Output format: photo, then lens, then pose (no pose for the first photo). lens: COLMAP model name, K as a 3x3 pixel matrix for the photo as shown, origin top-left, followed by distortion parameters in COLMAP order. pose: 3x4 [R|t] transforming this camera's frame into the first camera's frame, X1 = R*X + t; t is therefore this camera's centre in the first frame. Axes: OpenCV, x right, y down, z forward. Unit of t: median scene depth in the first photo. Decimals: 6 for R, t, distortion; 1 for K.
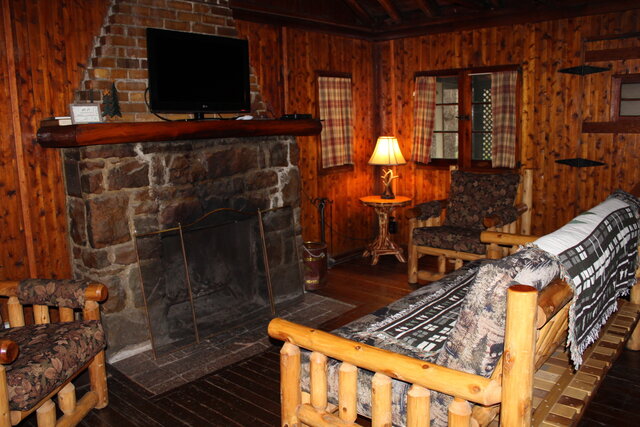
lens RADIAL K [[534.6, 0, 323.9], [0, 534.6, 213.6], [0, 0, 1]] dist [-0.155258, 0.118142]
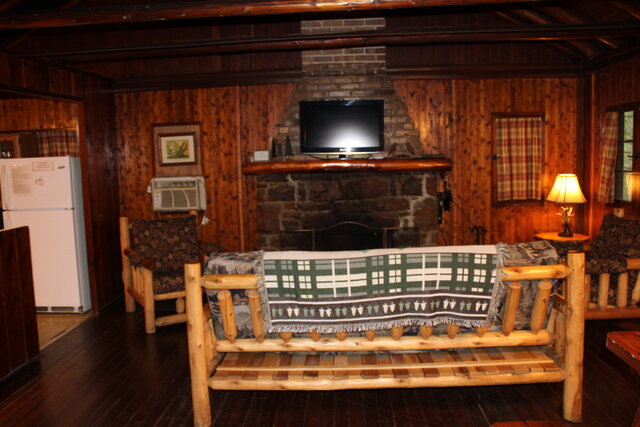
lens RADIAL K [[534.6, 0, 319.1], [0, 534.6, 215.7], [0, 0, 1]] dist [-0.155258, 0.118142]
pose [[0.616652, 0.098737, -0.781020, 0.759885], [-0.120279, 0.992272, 0.030479, -0.051938], [0.777993, 0.075145, 0.623762, 0.045297]]
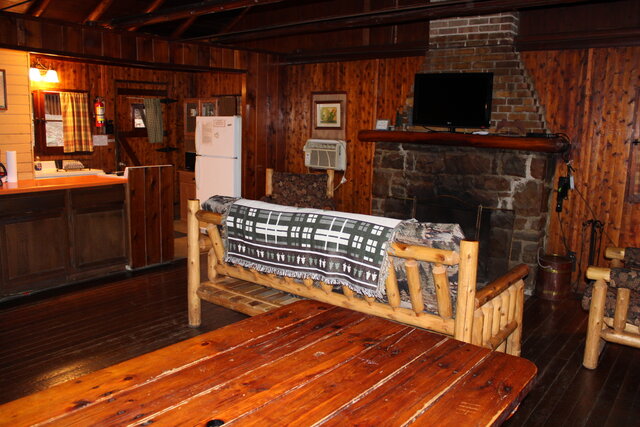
lens RADIAL K [[534.6, 0, 317.7], [0, 534.6, 218.2], [0, 0, 1]] dist [-0.155258, 0.118142]
pose [[0.042200, 0.199044, -0.979081, 1.037108], [-0.190071, 0.963657, 0.187717, -0.131510], [0.980863, 0.178173, 0.078499, 0.493894]]
